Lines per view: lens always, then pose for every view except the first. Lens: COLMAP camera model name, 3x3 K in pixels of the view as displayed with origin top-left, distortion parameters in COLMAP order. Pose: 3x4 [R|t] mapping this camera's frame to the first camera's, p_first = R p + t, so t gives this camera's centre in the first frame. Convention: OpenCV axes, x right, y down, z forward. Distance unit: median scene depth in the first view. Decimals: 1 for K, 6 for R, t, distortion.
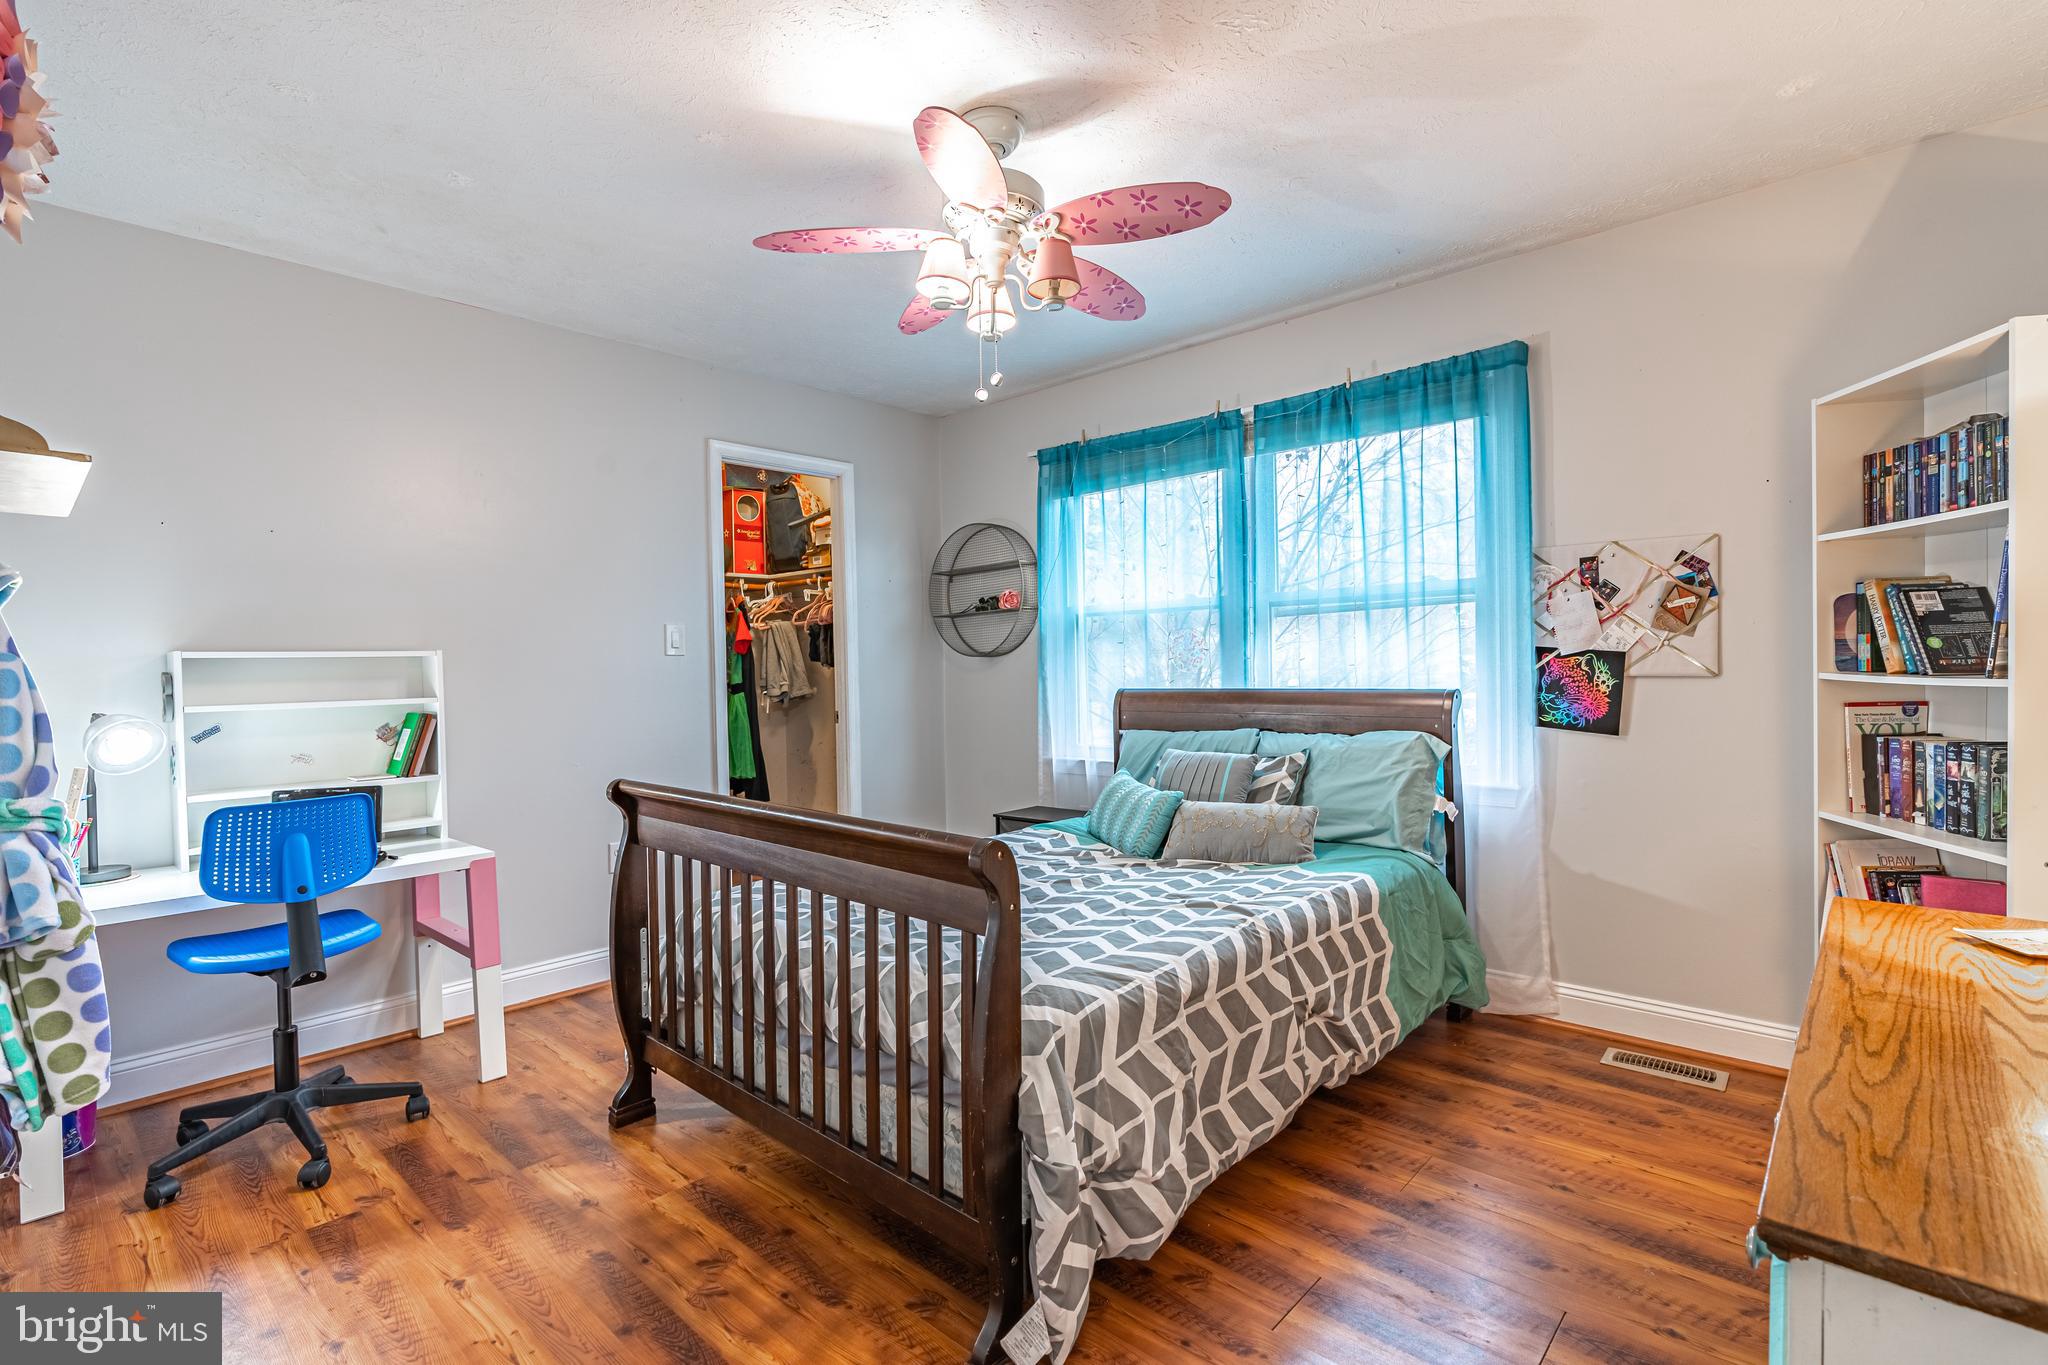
lens RADIAL K [[928.2, 0, 1017.5], [0, 928.2, 673.6], [0, 0, 1]] dist [-0.011096, 0.005268]
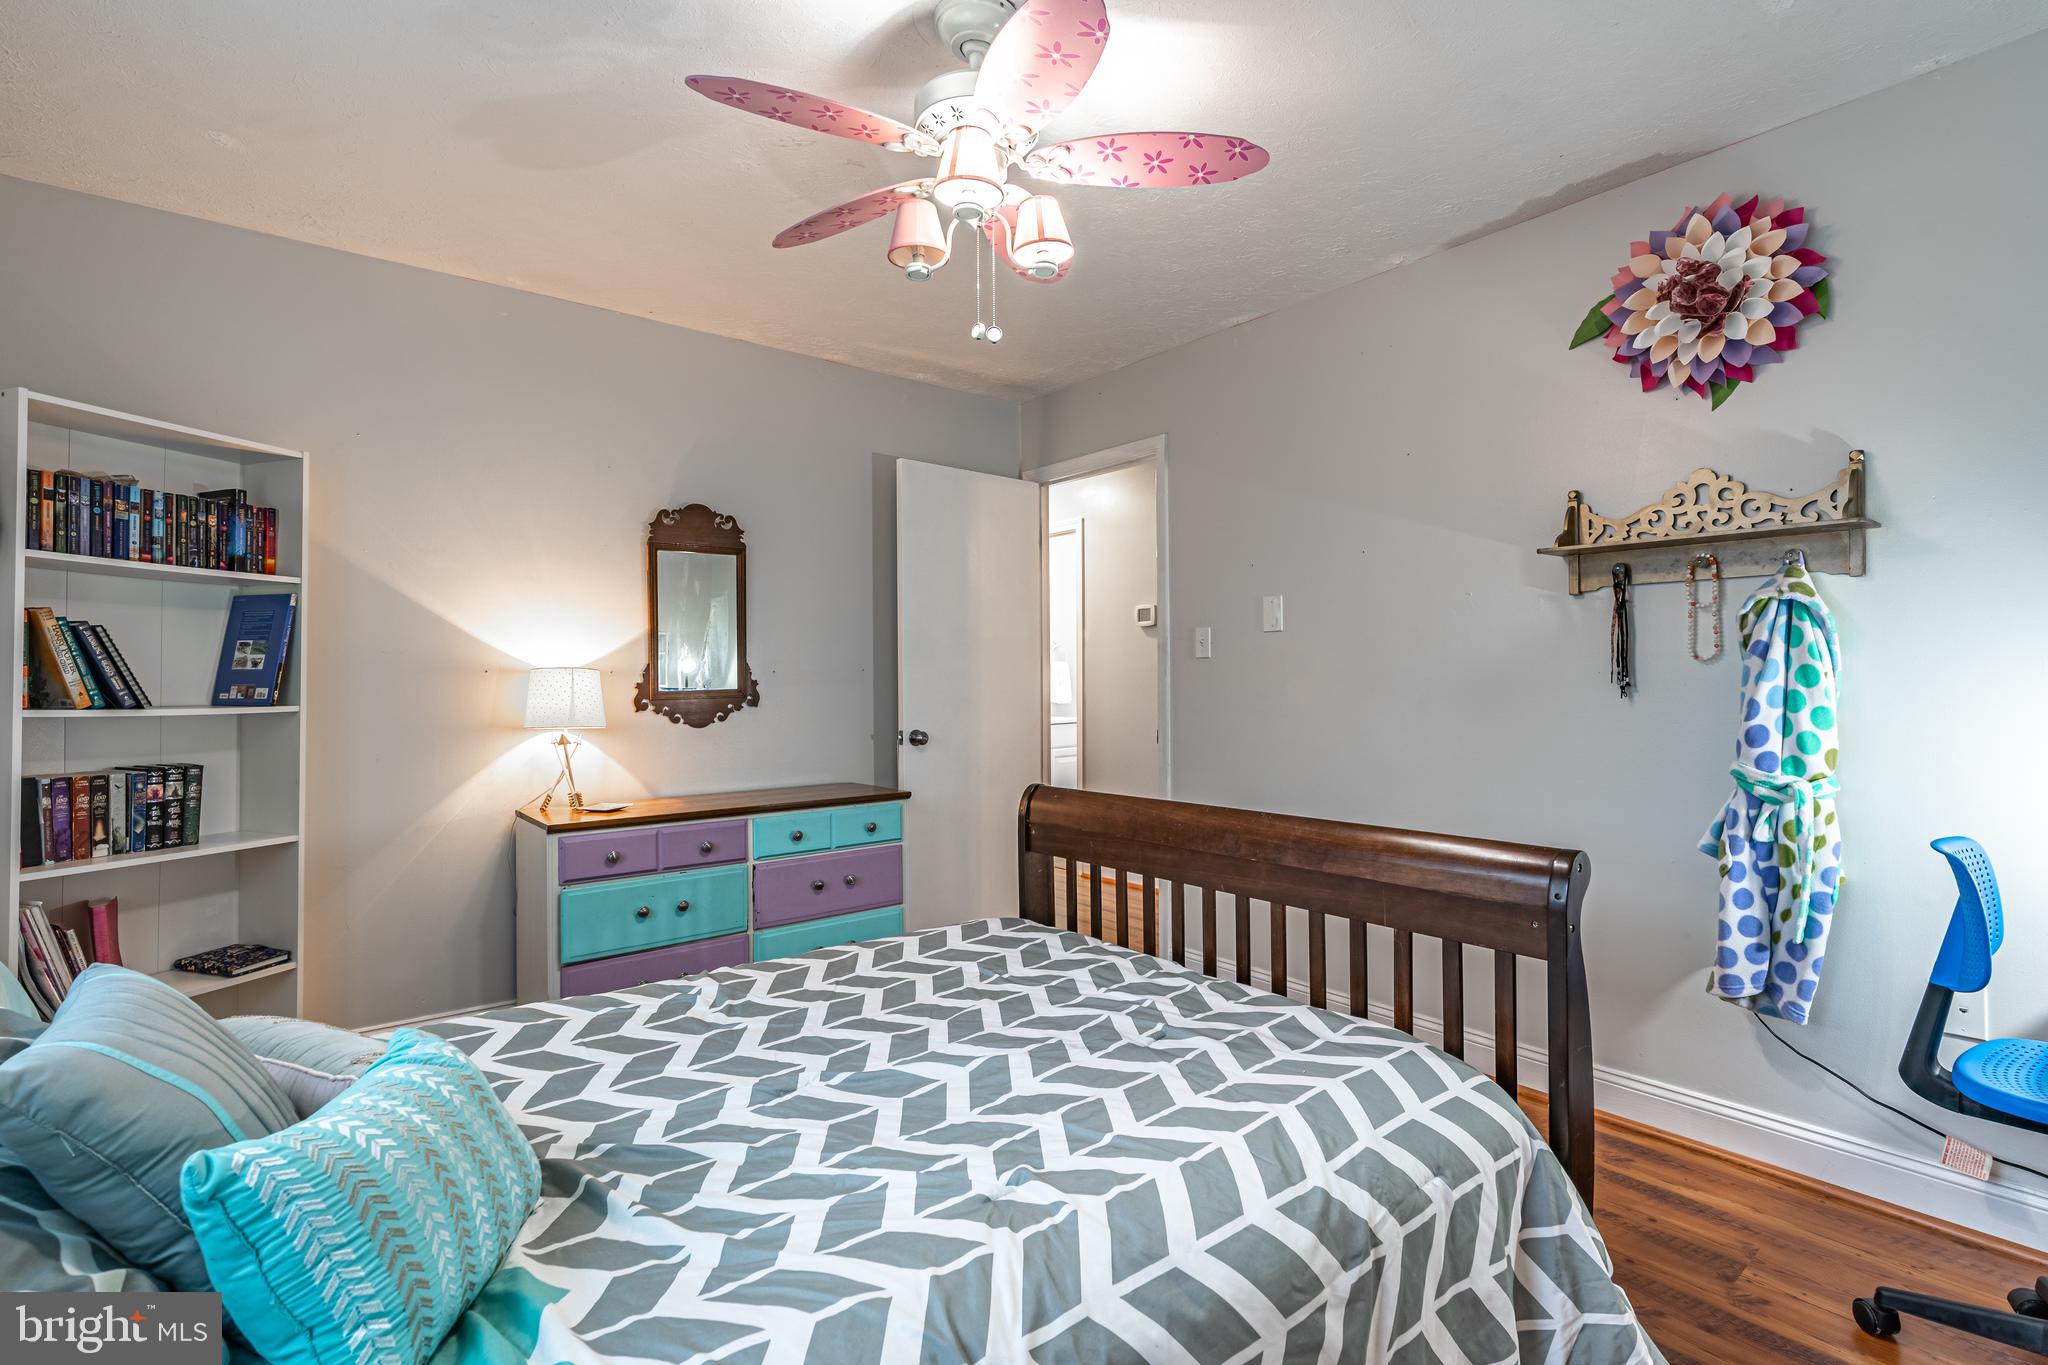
lens RADIAL K [[928.2, 0, 1034.7], [0, 928.2, 679.1], [0, 0, 1]] dist [-0.011096, 0.005268]
pose [[-0.987309, 0.020423, 0.157491, -0.152002], [0.021801, 0.999738, 0.007022, -0.012615], [-0.157306, 0.010366, -0.987495, 1.383720]]
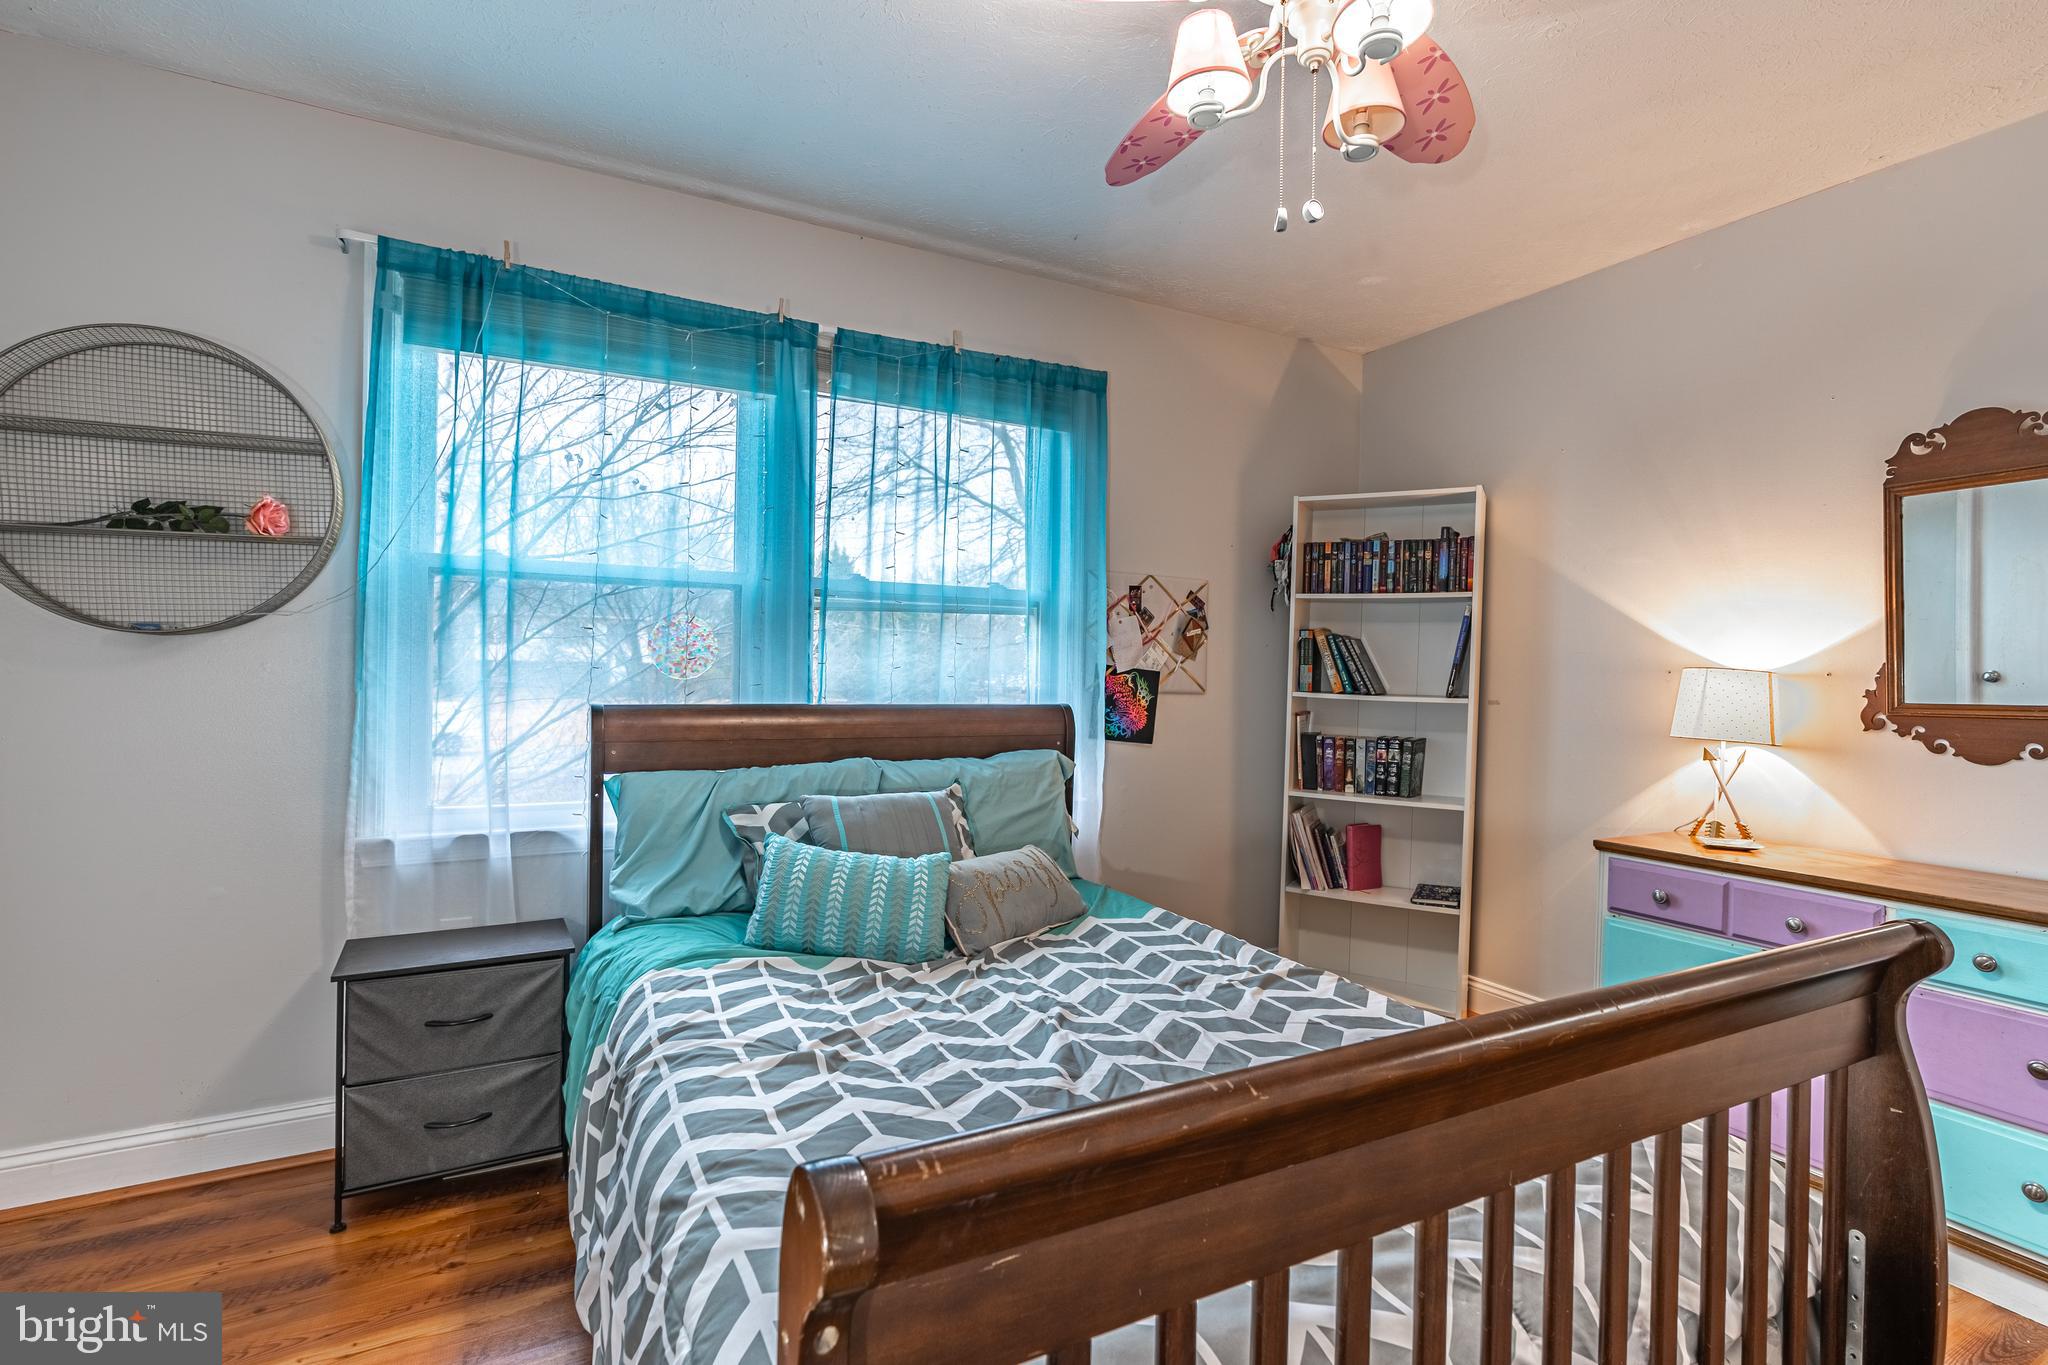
lens RADIAL K [[956.9, 0, 1019.3], [0, 956.9, 678.3], [0, 0, 1]] dist [-0.010549, 0.004208]
pose [[0.337585, 0.016680, 0.941147, -0.521385], [-0.017517, 0.999781, -0.011436, 0.001802], [-0.941132, -0.012625, 0.337803, 0.738670]]
